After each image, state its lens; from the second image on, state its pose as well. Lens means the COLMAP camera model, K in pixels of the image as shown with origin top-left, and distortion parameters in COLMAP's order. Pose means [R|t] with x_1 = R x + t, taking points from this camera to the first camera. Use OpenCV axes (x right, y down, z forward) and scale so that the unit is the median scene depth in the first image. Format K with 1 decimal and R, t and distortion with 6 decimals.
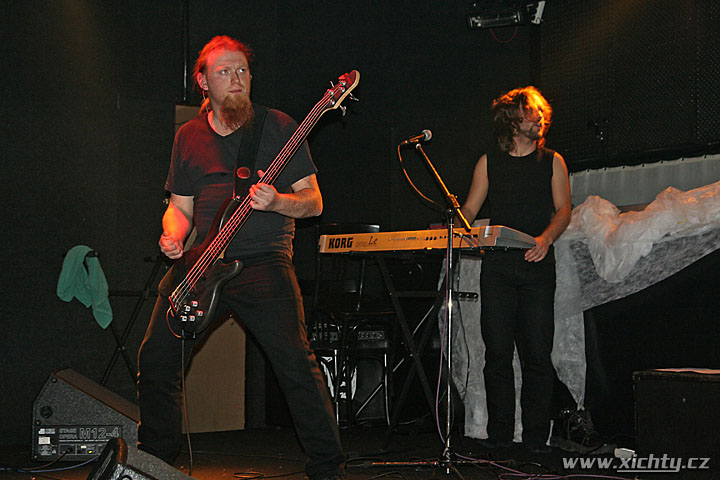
lens RADIAL K [[1158.9, 0, 363.8], [0, 1158.9, 252.2], [0, 0, 1]] dist [0.143646, 0.000000]
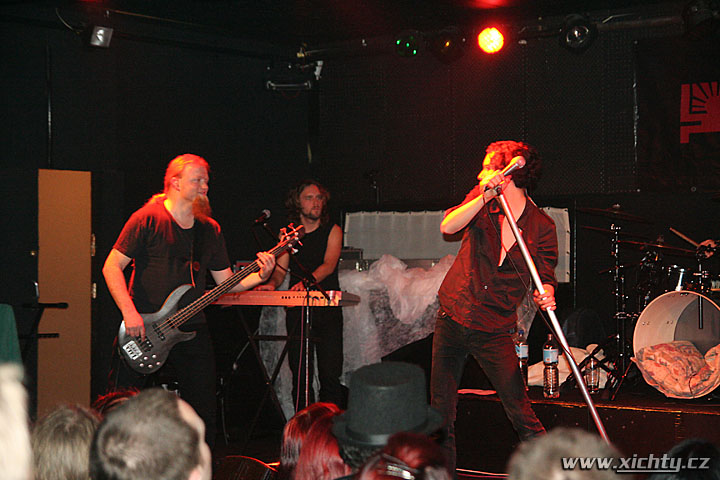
lens RADIAL K [[1557.9, 0, 356.4], [0, 1557.9, 240.0], [0, 0, 1]] dist [0.202638, 0.000000]
pose [[0.962992, -0.002550, 0.269520, -0.330839], [-0.007558, 0.999307, 0.036458, -0.137008], [-0.269426, -0.037146, 0.962305, -0.718673]]
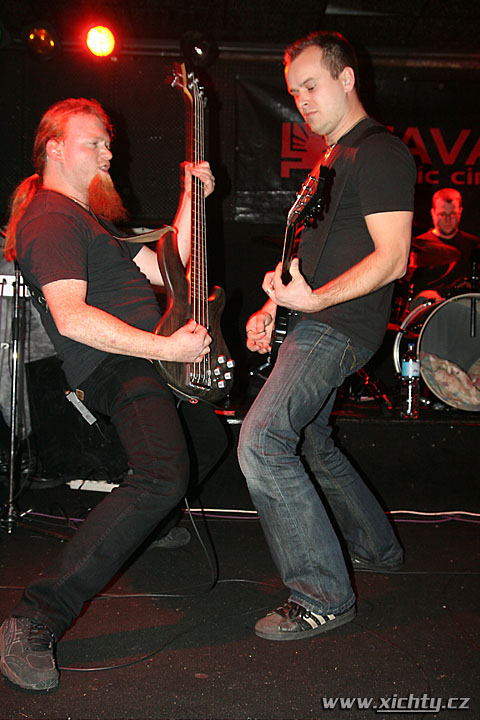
lens RADIAL K [[778.8, 0, 246.0], [0, 778.8, 358.0], [0, 0, 1]] dist [0.055655, 0.000000]
pose [[0.565353, -0.000640, 0.824849, -0.315100], [-0.067467, 0.996613, 0.047016, 0.003169], [-0.822085, -0.082231, 0.563395, 0.435849]]
